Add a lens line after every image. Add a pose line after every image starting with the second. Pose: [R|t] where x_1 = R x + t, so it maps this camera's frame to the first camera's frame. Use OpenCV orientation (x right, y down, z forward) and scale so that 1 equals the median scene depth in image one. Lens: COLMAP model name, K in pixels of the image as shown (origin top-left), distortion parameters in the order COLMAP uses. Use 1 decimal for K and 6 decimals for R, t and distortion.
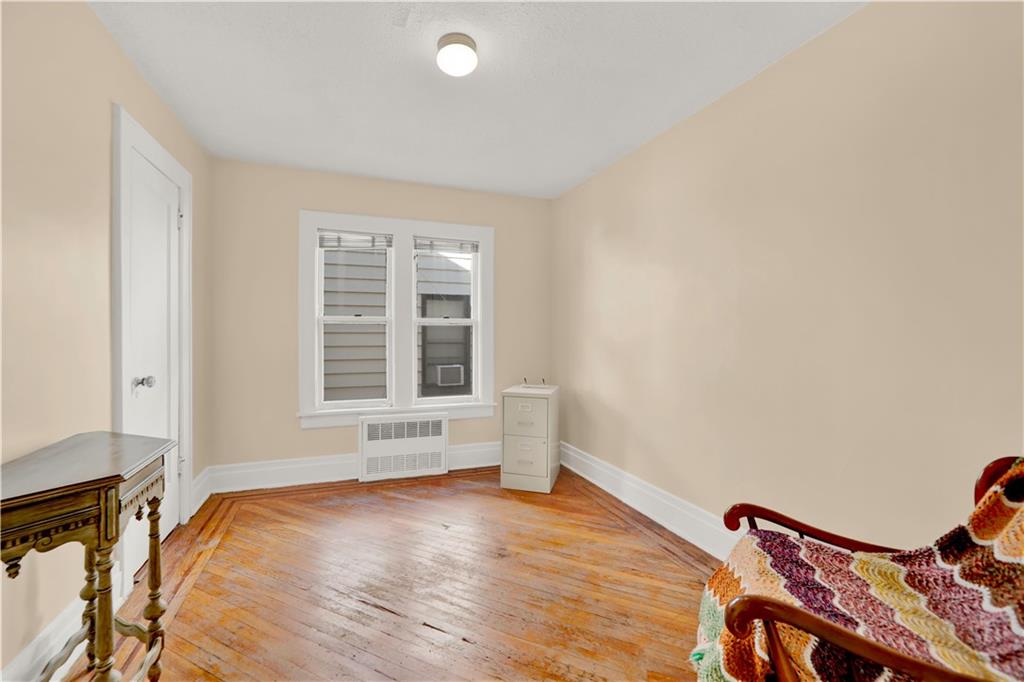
lens RADIAL K [[419.1, 0, 511.8], [0, 419.1, 341.1], [0, 0, 1]] dist [-0.004292, 0.000766]
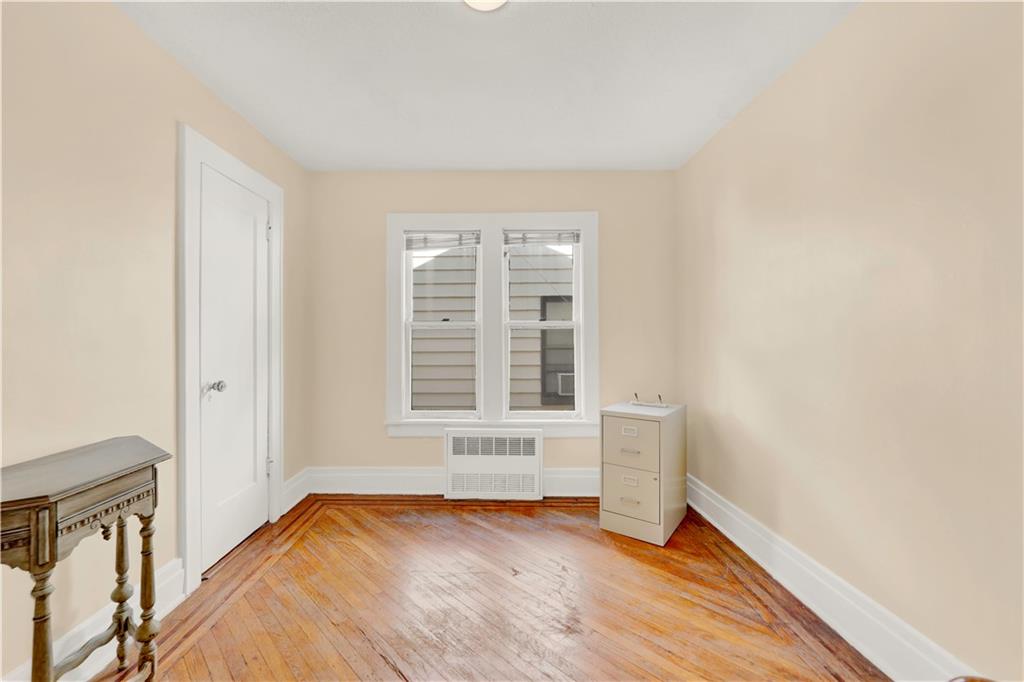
lens RADIAL K [[419.1, 0, 511.8], [0, 419.1, 340.0], [0, 0, 1]] dist [-0.004292, 0.000766]
pose [[0.929179, -0.005276, -0.369593, 0.126618], [-0.000005, 0.999898, -0.014288, -0.002030], [0.369630, 0.013278, 0.929084, 0.197368]]
